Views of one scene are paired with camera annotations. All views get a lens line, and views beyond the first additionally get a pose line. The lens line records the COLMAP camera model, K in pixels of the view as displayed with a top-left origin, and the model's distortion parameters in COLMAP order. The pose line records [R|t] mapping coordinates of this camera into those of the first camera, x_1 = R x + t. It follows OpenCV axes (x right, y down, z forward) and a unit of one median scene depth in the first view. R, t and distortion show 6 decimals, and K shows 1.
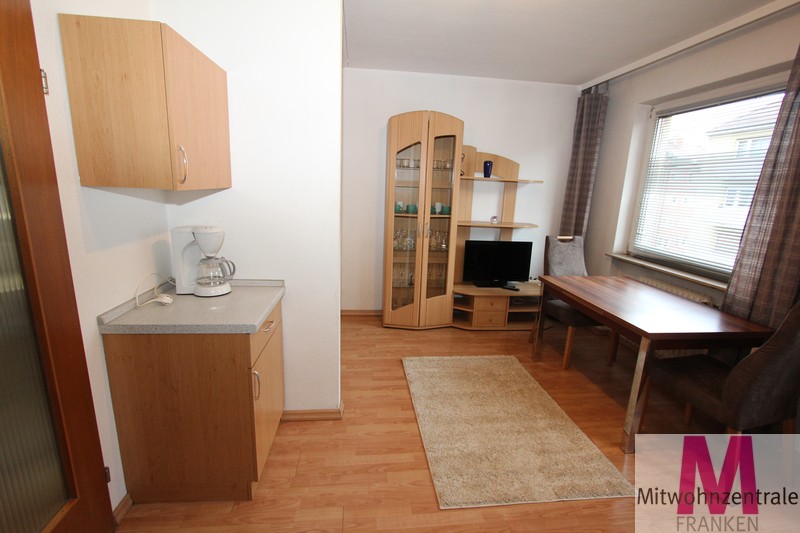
lens RADIAL K [[365.7, 0, 401.1], [0, 365.7, 269.3], [0, 0, 1]] dist [-0.021812, 0.001463]
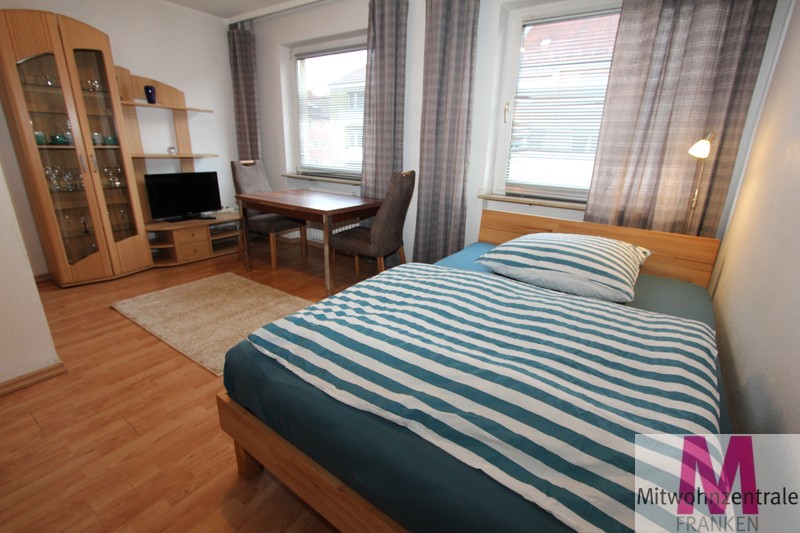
lens RADIAL K [[365.7, 0, 402.5], [0, 365.7, 268.6], [0, 0, 1]] dist [-0.021812, 0.001463]
pose [[0.652221, -0.258074, 0.712745, -0.126193], [0.164590, 0.966043, 0.199175, 0.087053], [-0.739944, -0.012595, 0.672551, -0.124512]]
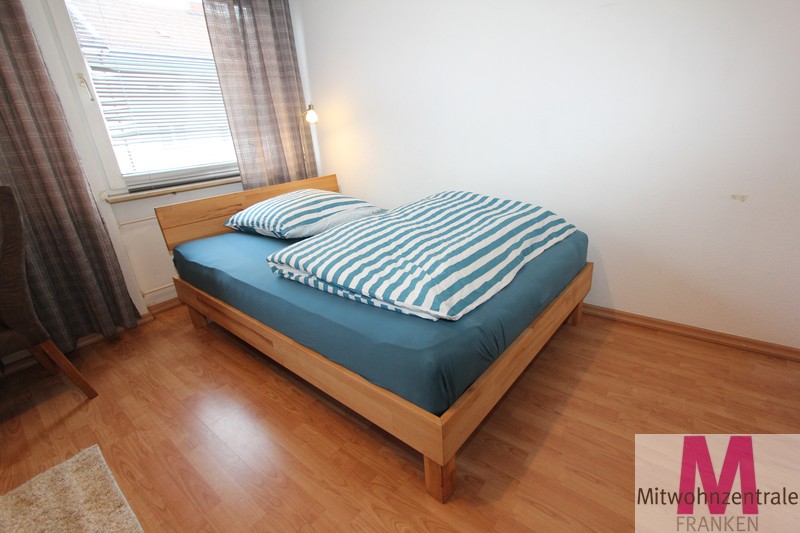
lens RADIAL K [[365.7, 0, 402.9], [0, 365.7, 264.9], [0, 0, 1]] dist [-0.021812, 0.001463]
pose [[-0.709974, -0.238570, 0.662587, -0.157589], [0.198392, 0.835006, 0.513231, -0.007134], [-0.675706, 0.495832, -0.545502, 0.393504]]
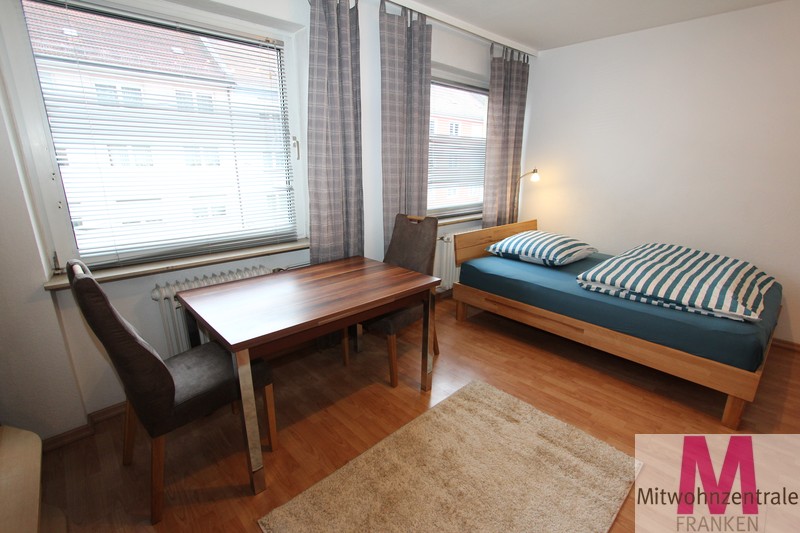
lens RADIAL K [[365.7, 0, 405.7], [0, 365.7, 266.2], [0, 0, 1]] dist [-0.021812, 0.001463]
pose [[-0.602694, -0.252948, 0.756820, -0.060580], [0.151931, 0.894705, 0.420023, -0.198135], [-0.783375, 0.368130, -0.500803, 0.905151]]
